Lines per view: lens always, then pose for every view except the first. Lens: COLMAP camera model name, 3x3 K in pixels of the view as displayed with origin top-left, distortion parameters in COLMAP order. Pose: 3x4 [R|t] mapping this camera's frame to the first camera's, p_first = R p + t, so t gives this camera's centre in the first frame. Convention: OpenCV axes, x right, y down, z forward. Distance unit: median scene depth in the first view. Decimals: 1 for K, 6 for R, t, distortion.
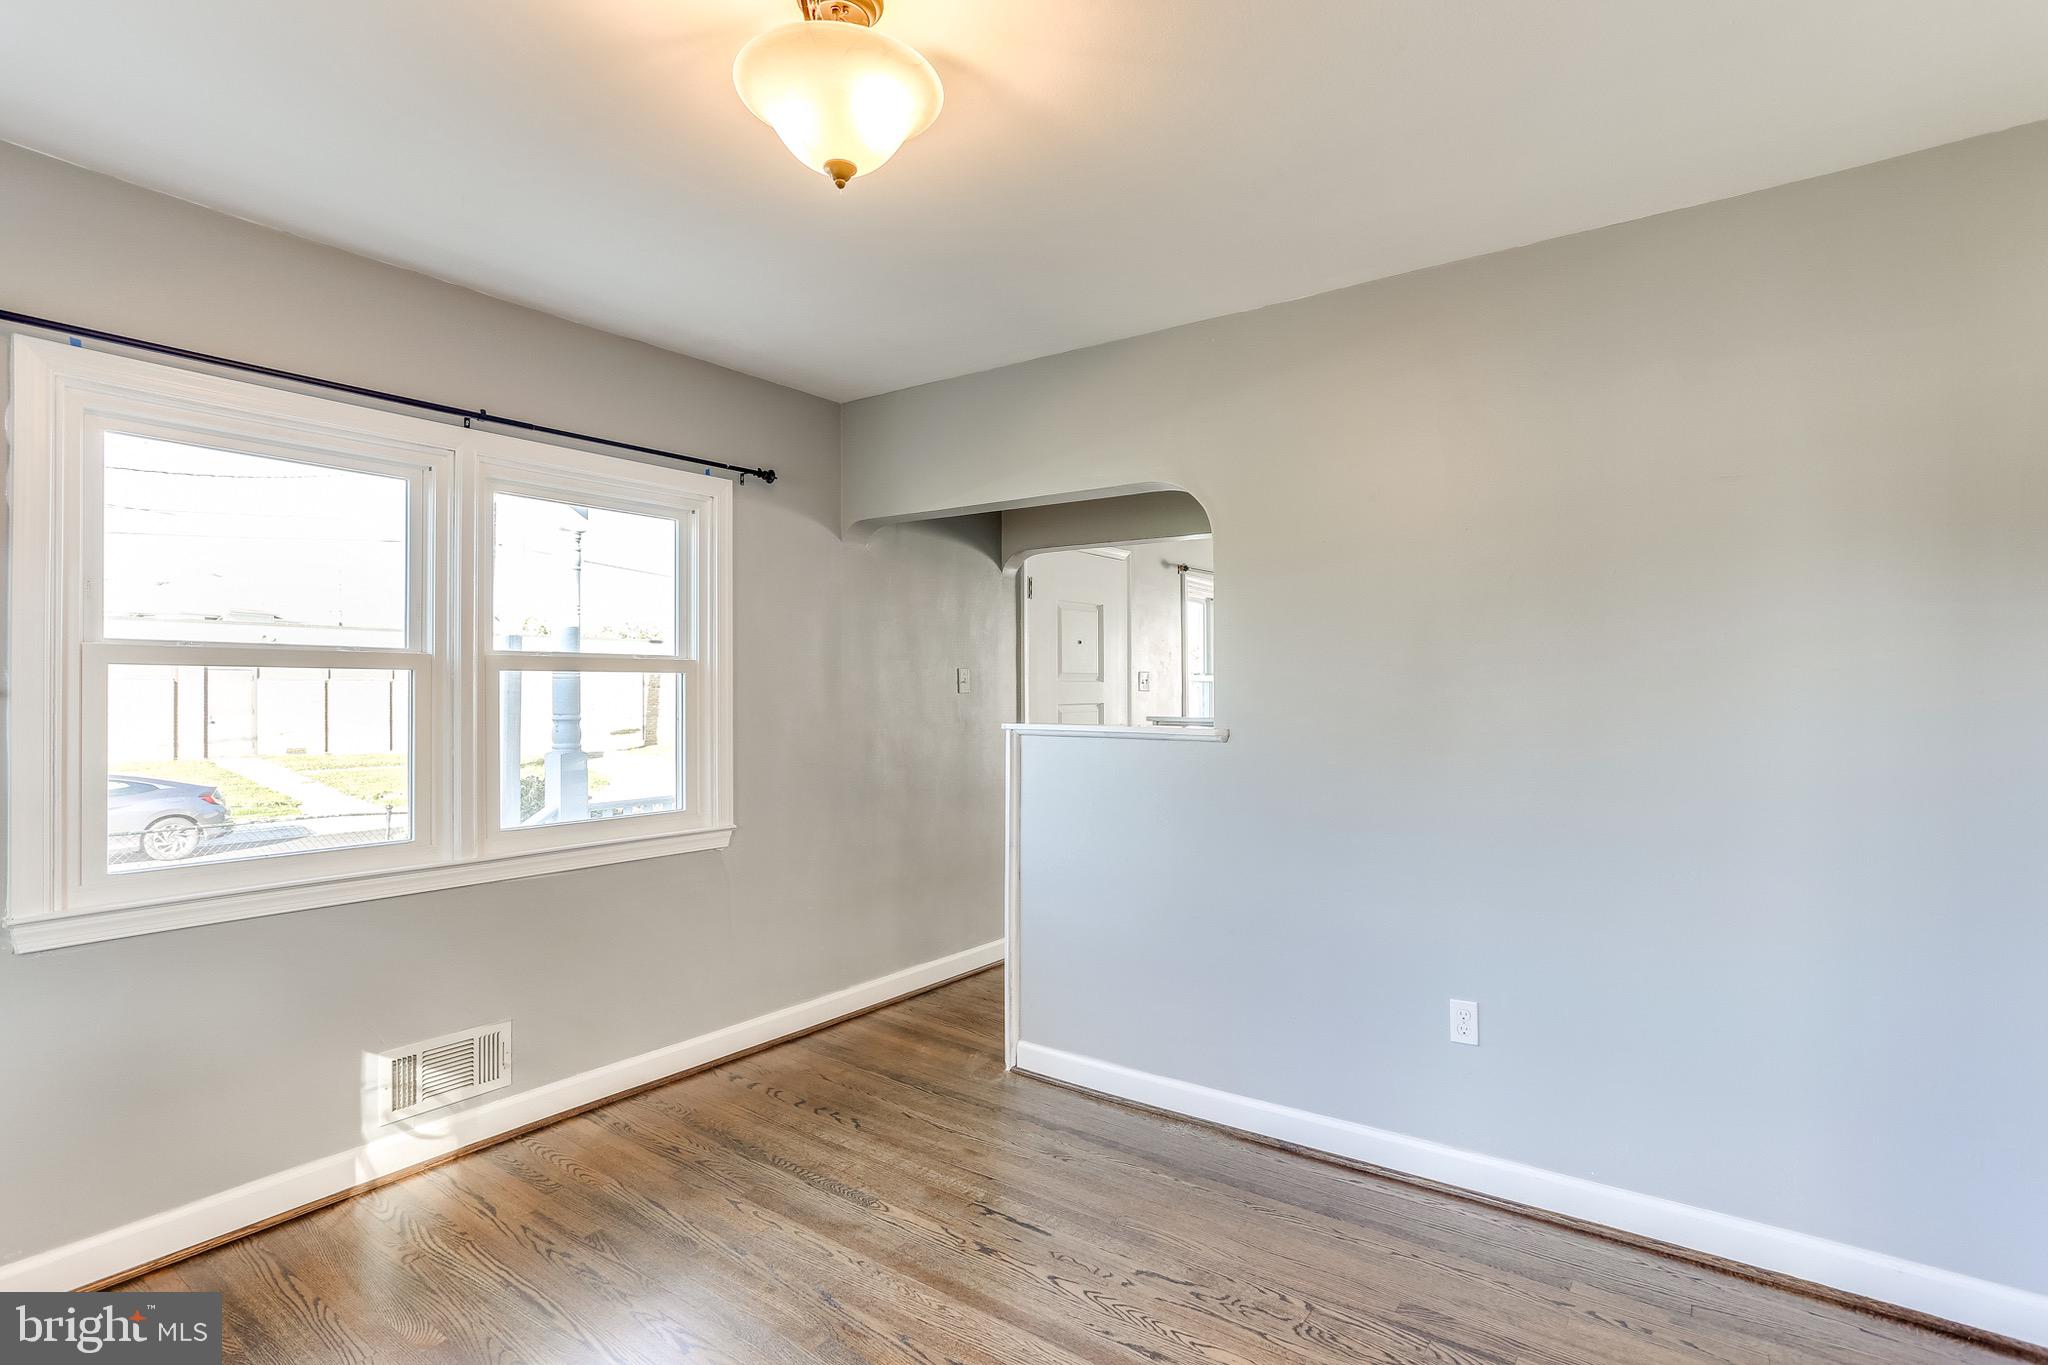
lens RADIAL K [[1002.8, 0, 1026.5], [0, 1002.8, 674.3], [0, 0, 1]] dist [-0.049916, 0.029852]
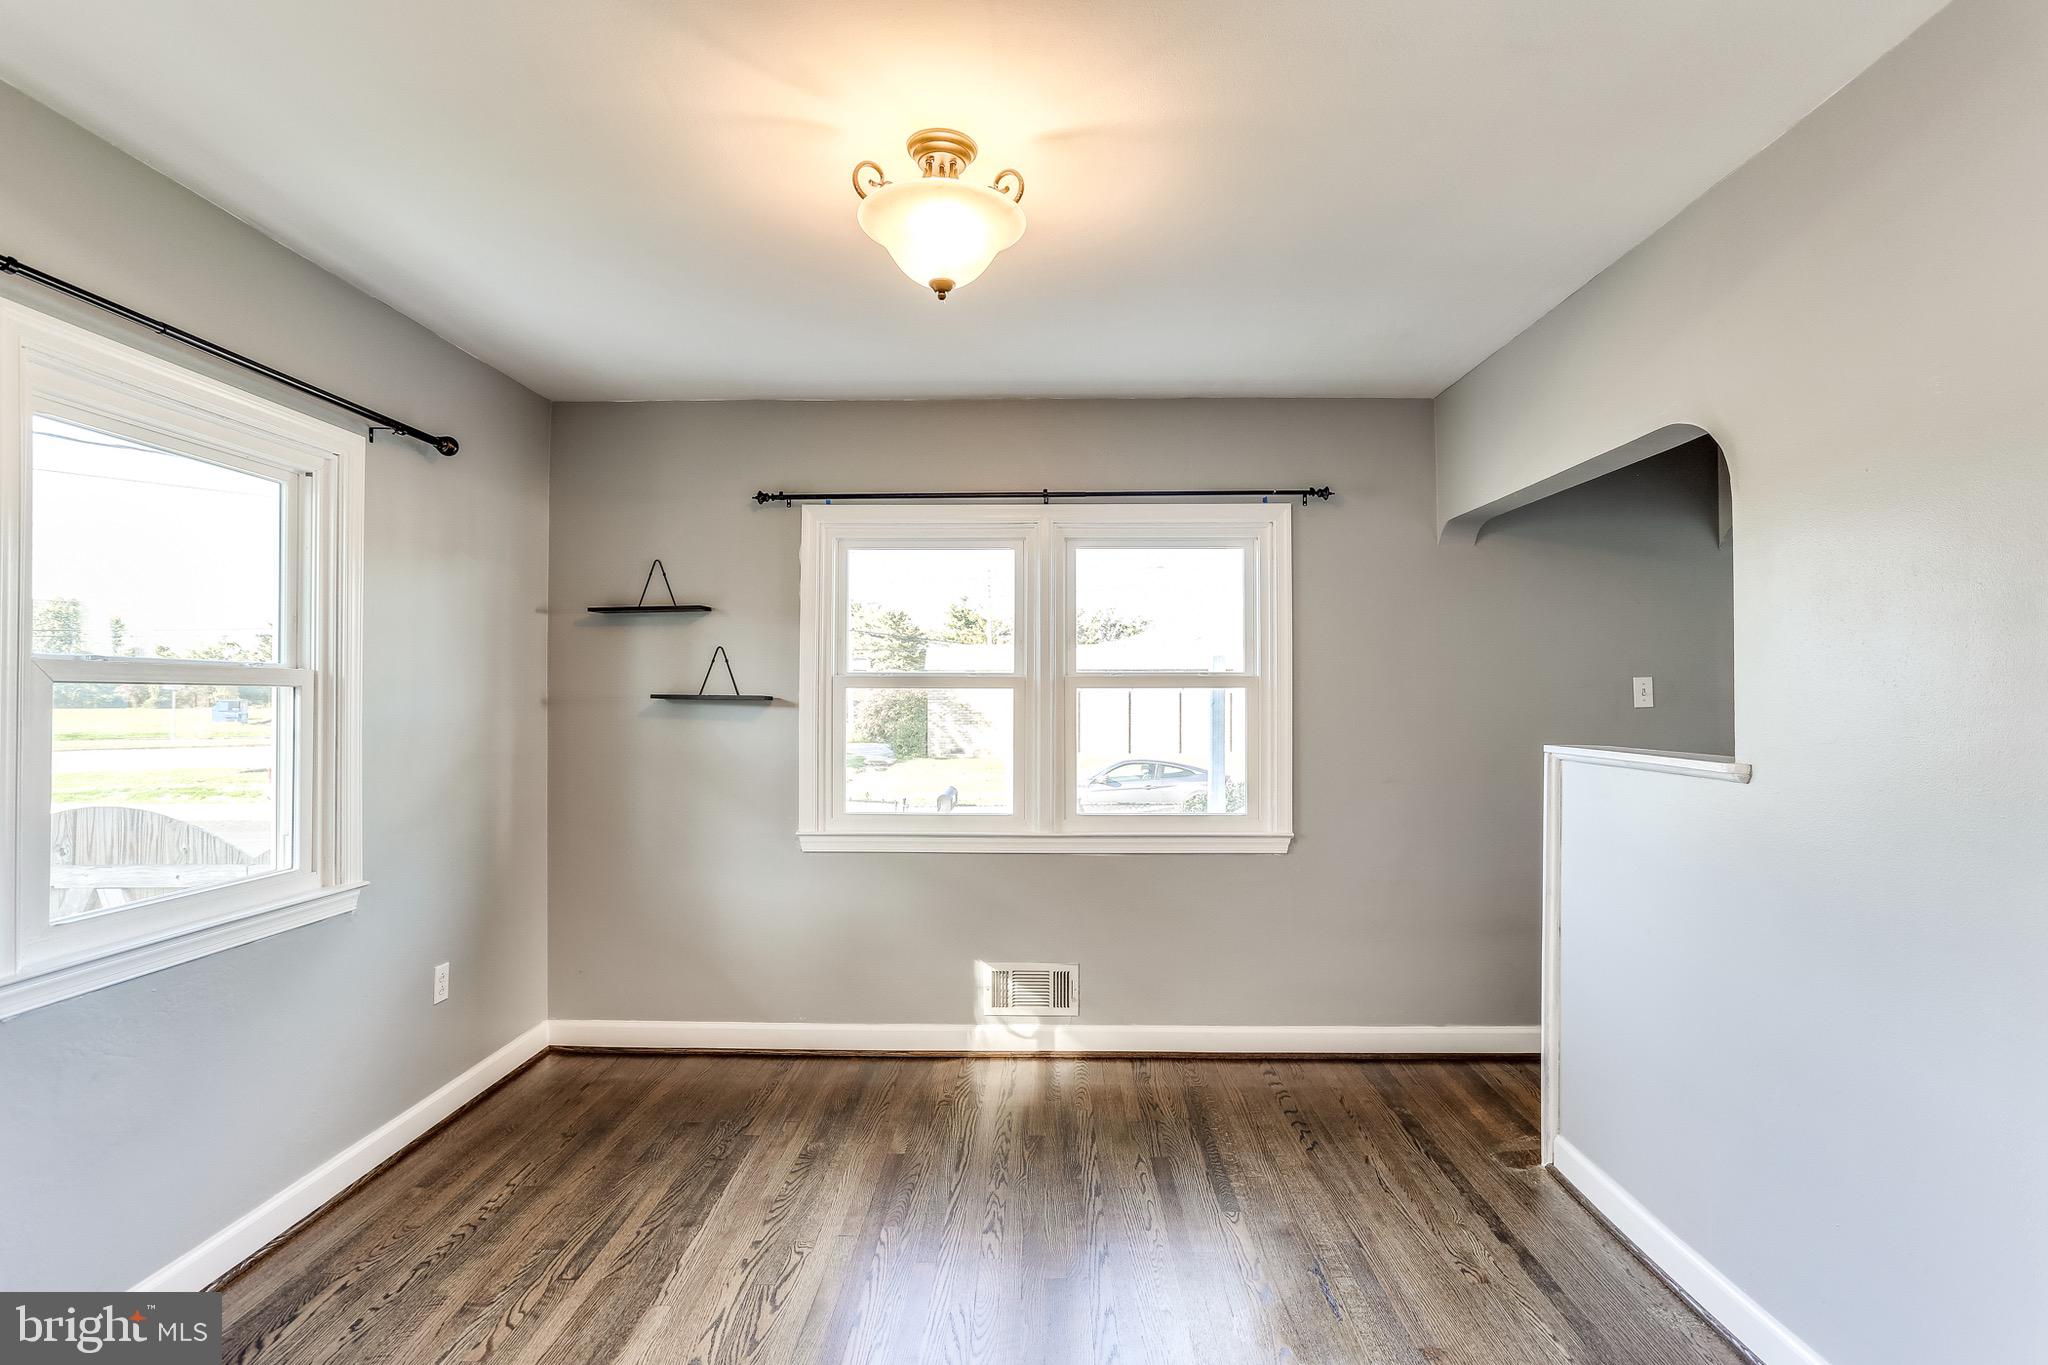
lens RADIAL K [[1002.8, 0, 1026.5], [0, 1002.8, 674.3], [0, 0, 1]] dist [-0.049916, 0.029852]
pose [[0.566896, -0.018201, -0.823588, 0.505577], [0.012479, 0.999831, -0.013507, -0.005828], [0.823695, -0.002620, 0.567027, 0.221722]]
